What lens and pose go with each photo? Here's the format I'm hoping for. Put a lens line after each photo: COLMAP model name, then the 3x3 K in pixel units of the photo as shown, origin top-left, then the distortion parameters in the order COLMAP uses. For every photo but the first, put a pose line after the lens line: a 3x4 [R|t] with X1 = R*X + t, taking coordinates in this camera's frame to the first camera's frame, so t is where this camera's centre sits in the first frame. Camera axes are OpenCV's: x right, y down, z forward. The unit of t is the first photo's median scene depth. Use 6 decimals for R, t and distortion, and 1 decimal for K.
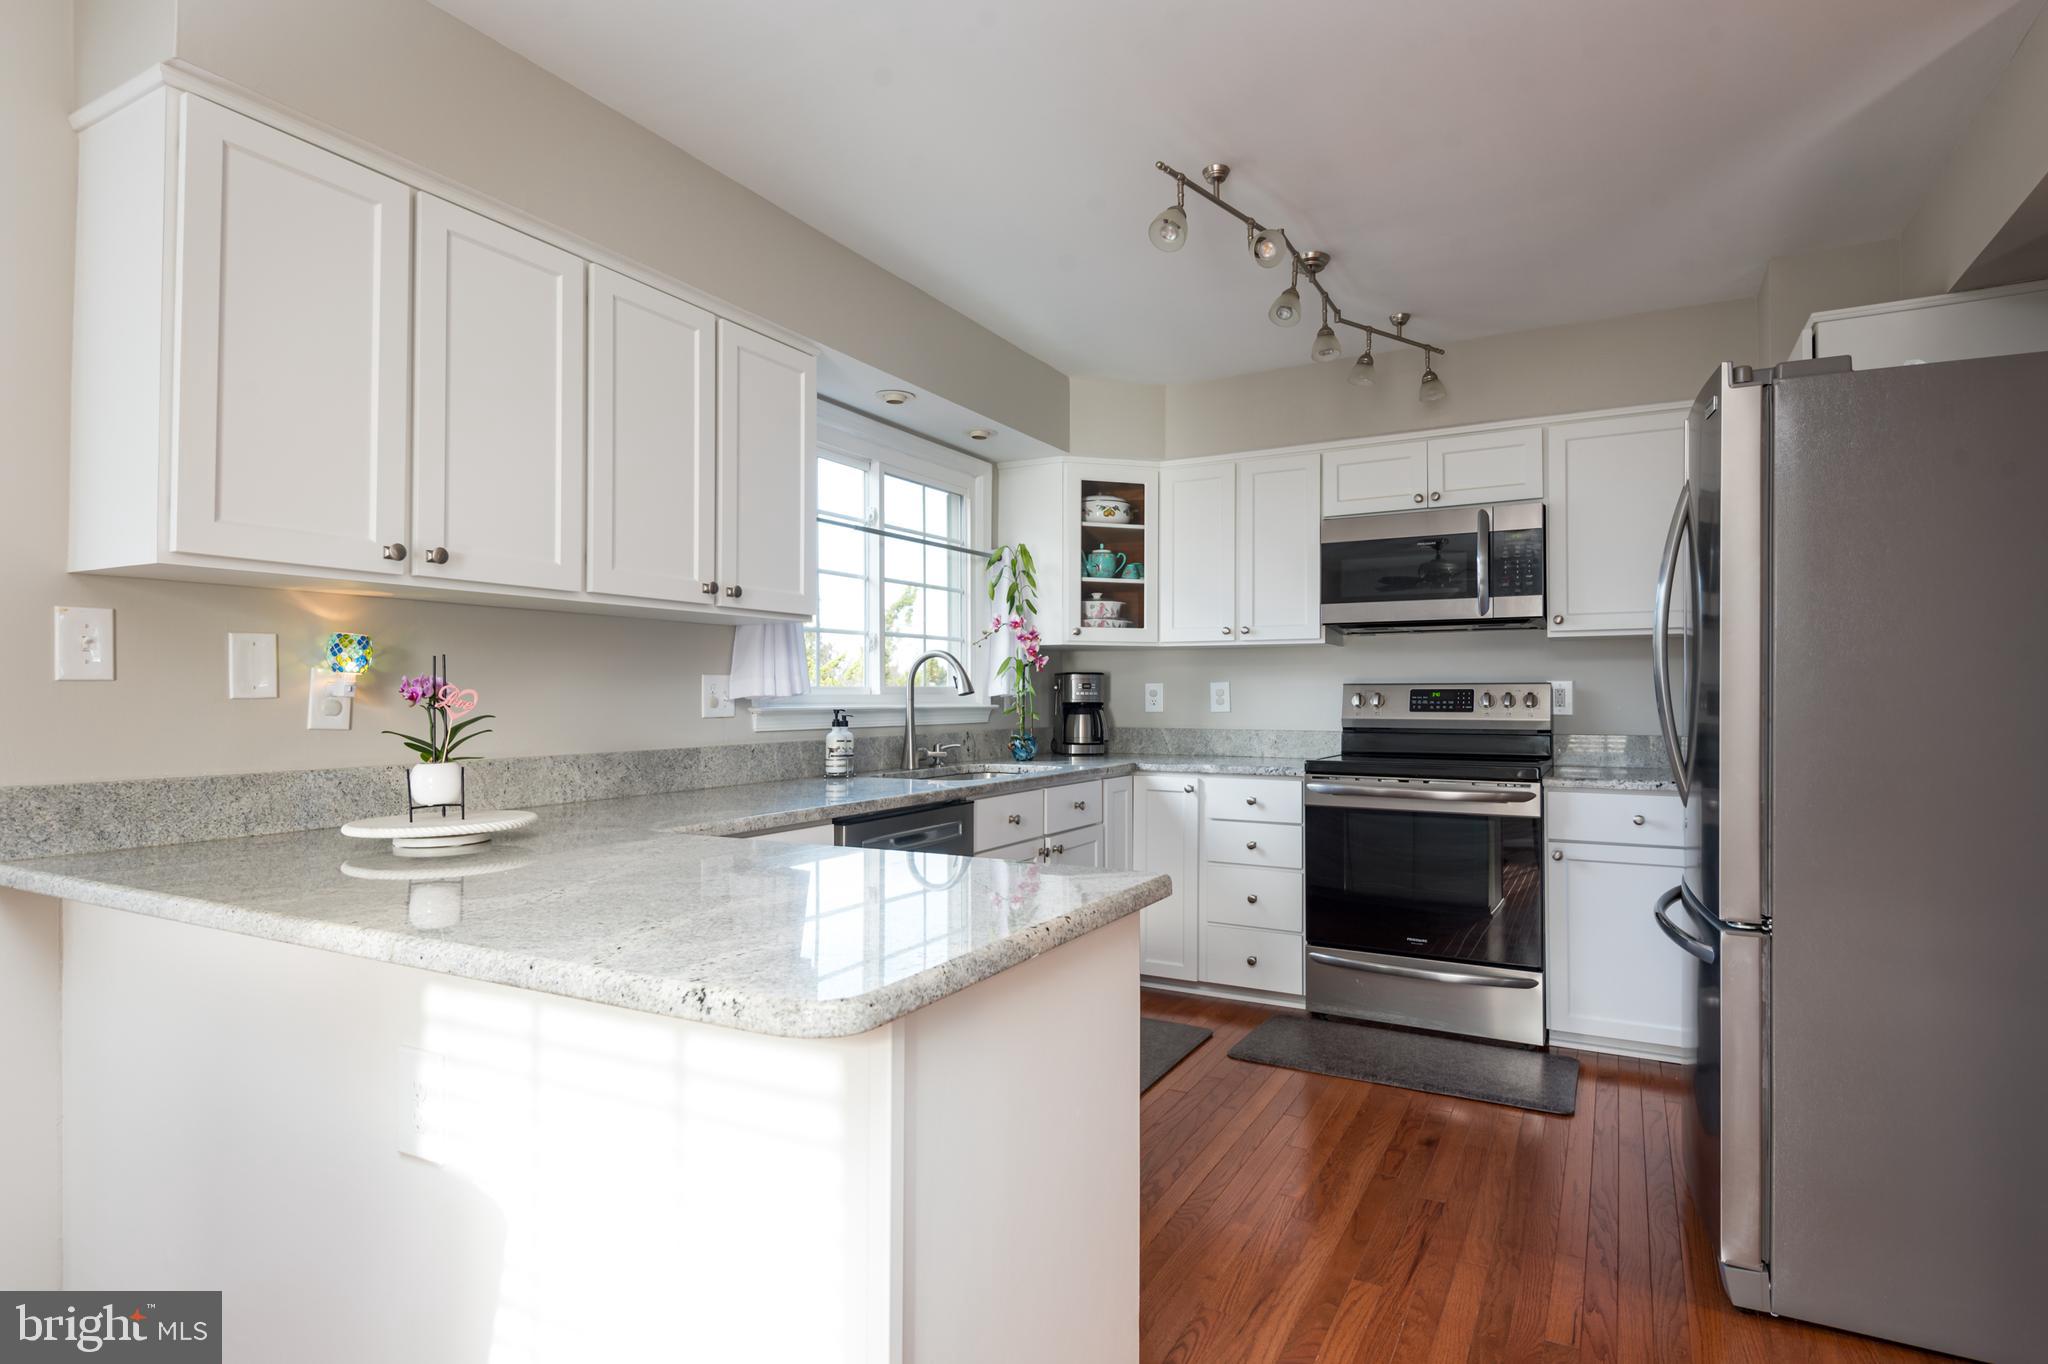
lens RADIAL K [[1084.2, 0, 1023.2], [0, 1084.2, 677.8], [0, 0, 1]] dist [0.003285, 0.000562]
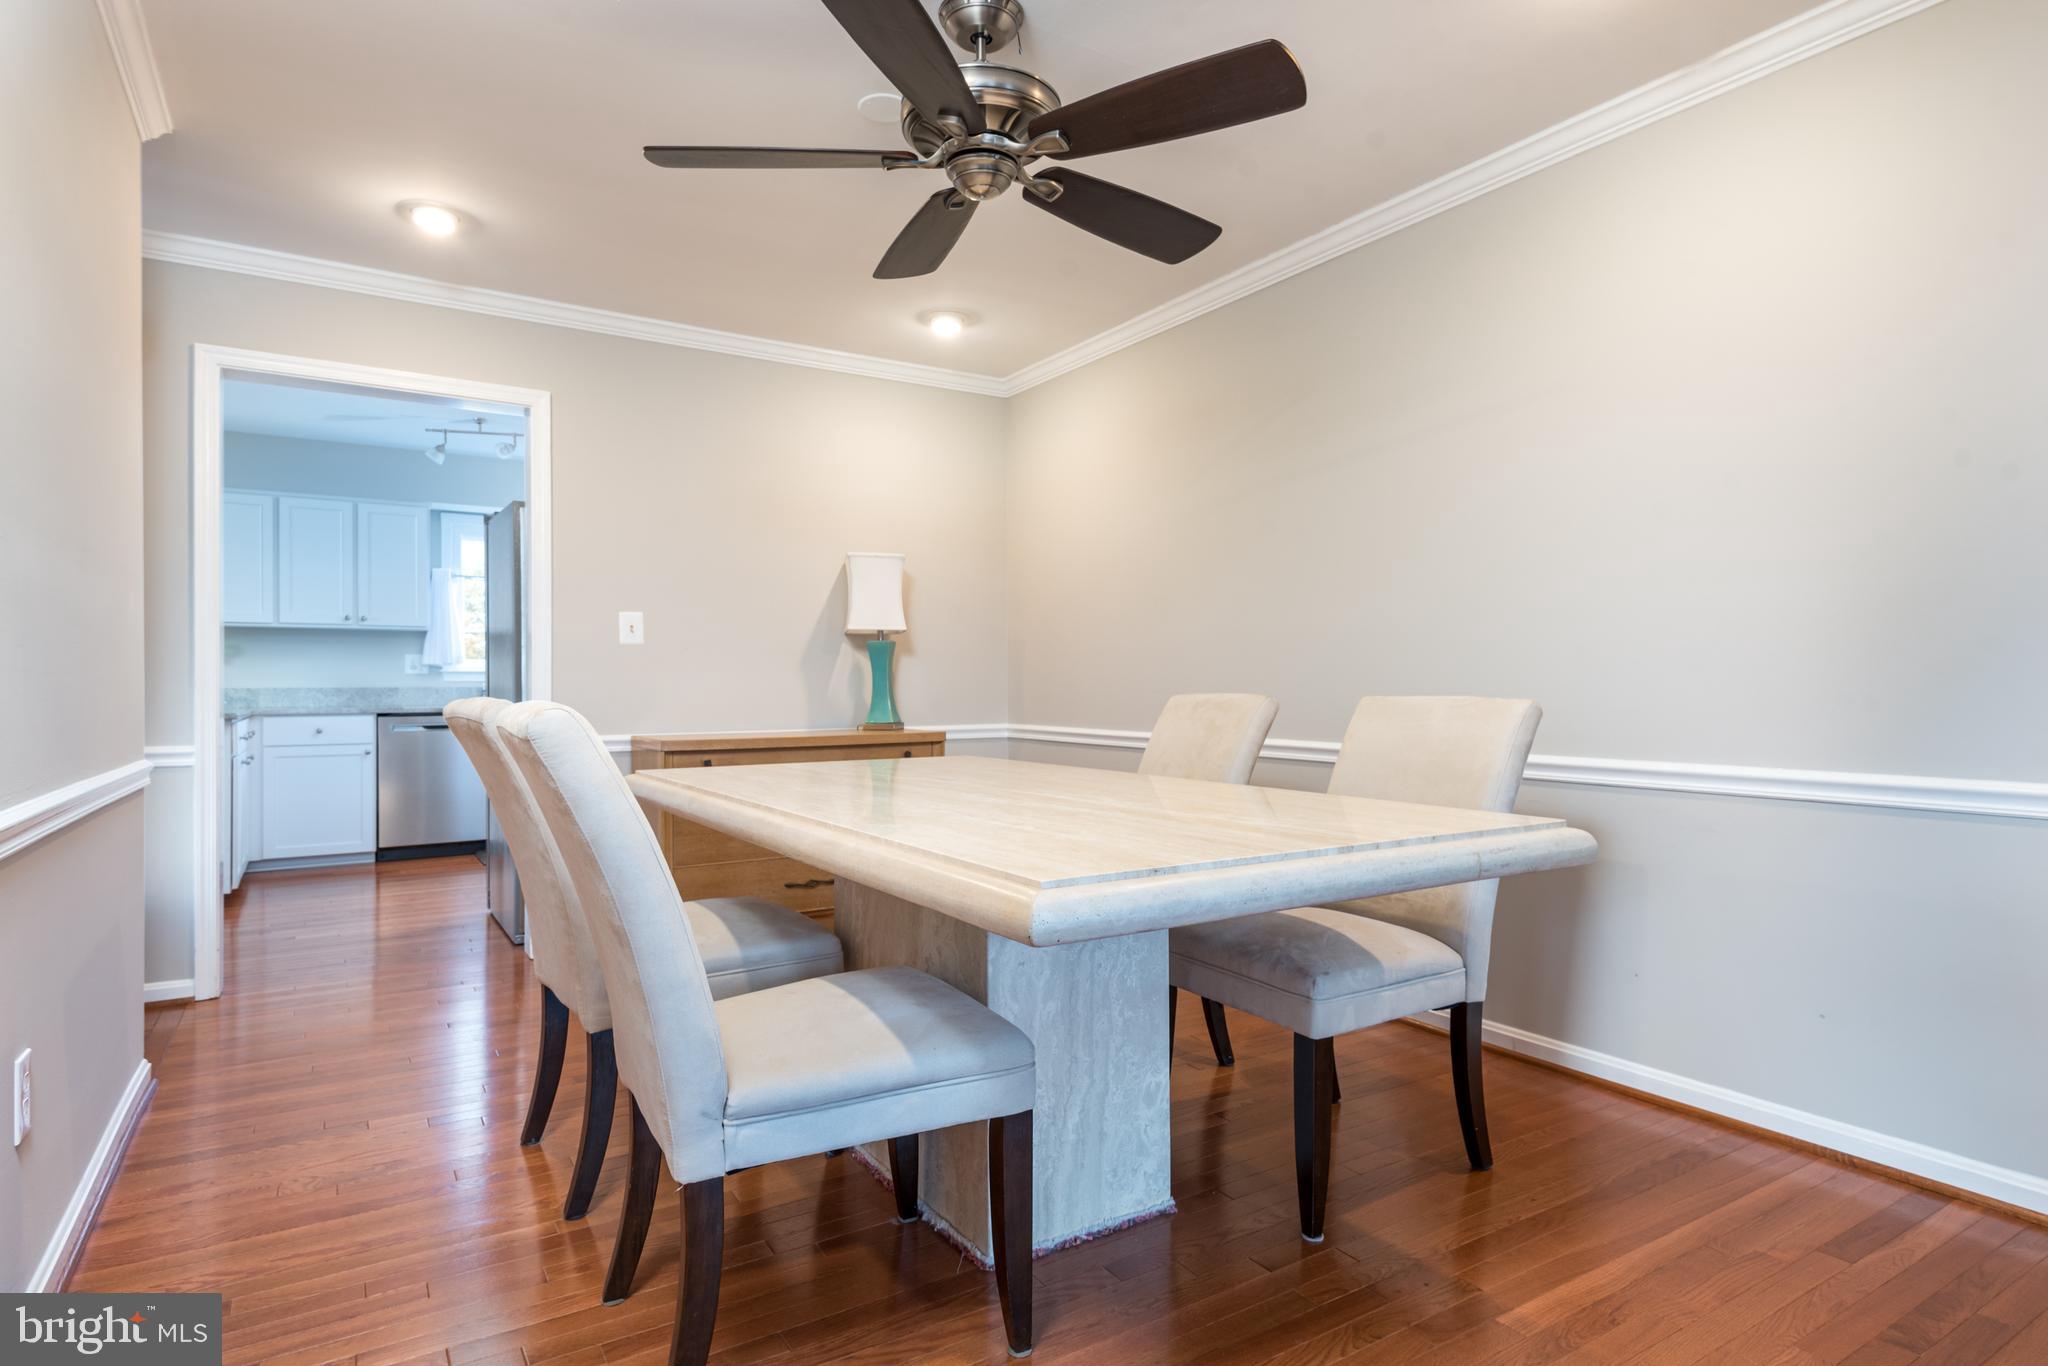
lens RADIAL K [[1084.2, 0, 1023.2], [0, 1084.2, 678.8], [0, 0, 1]] dist [0.003285, 0.000562]
pose [[0.880091, -0.002653, -0.474798, 1.522168], [0.009751, 0.999874, 0.012488, 0.025424], [0.474706, -0.015620, 0.880006, -0.286196]]
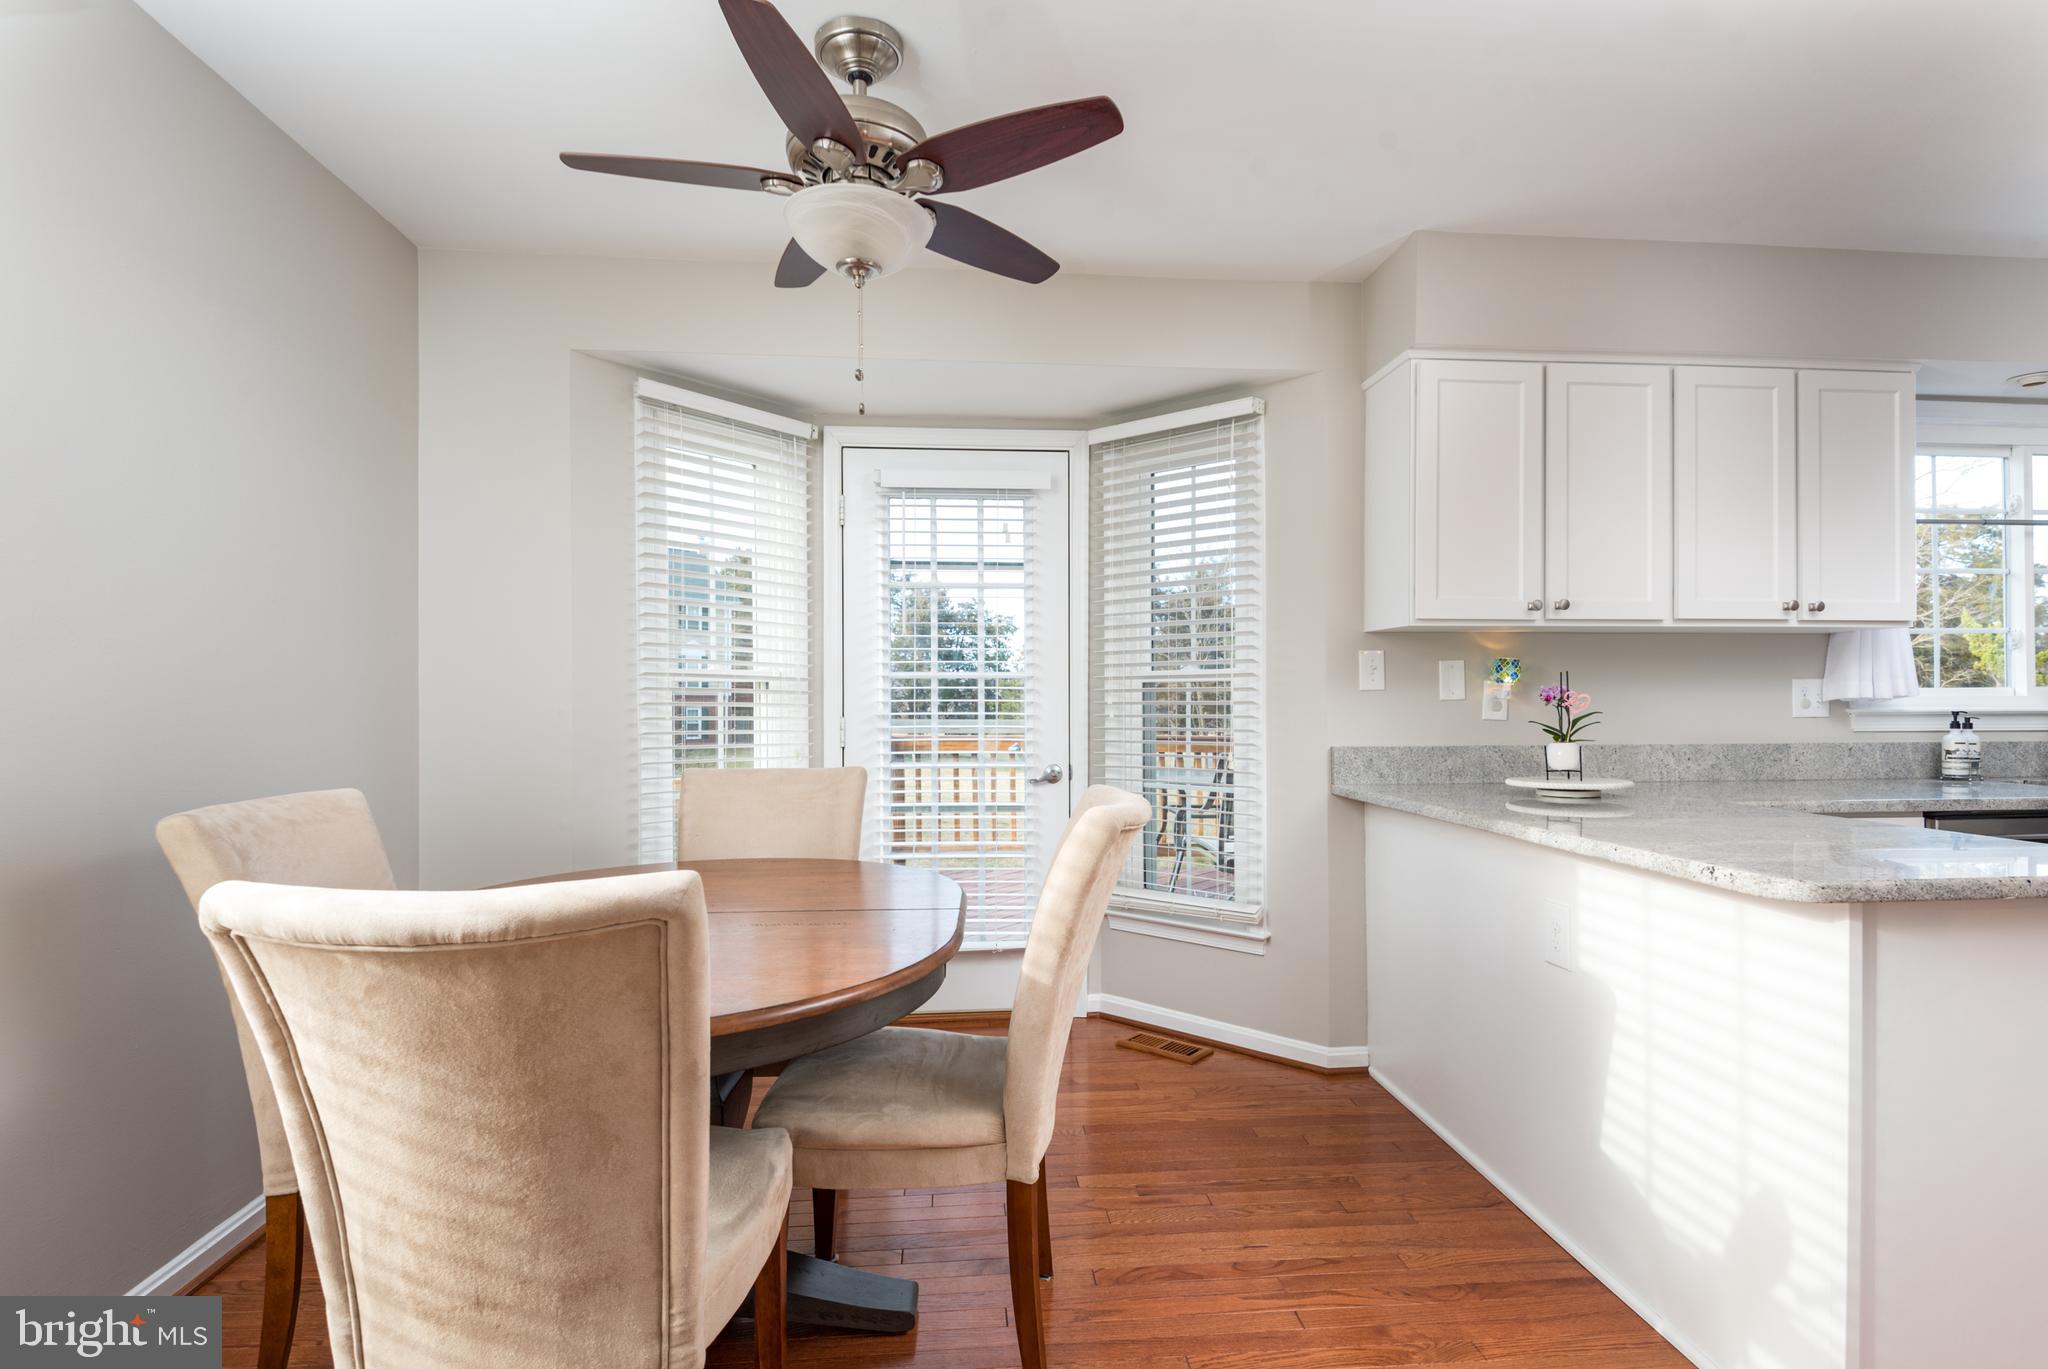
lens RADIAL K [[1058.4, 0, 1033.9], [0, 1058.4, 689.8], [0, 0, 1]] dist [-0.002374, -0.000440]
pose [[0.574382, -0.004969, -0.818572, 0.123813], [0.014239, 0.999891, 0.003921, -0.006141], [0.818463, -0.013908, 0.574390, -0.229319]]
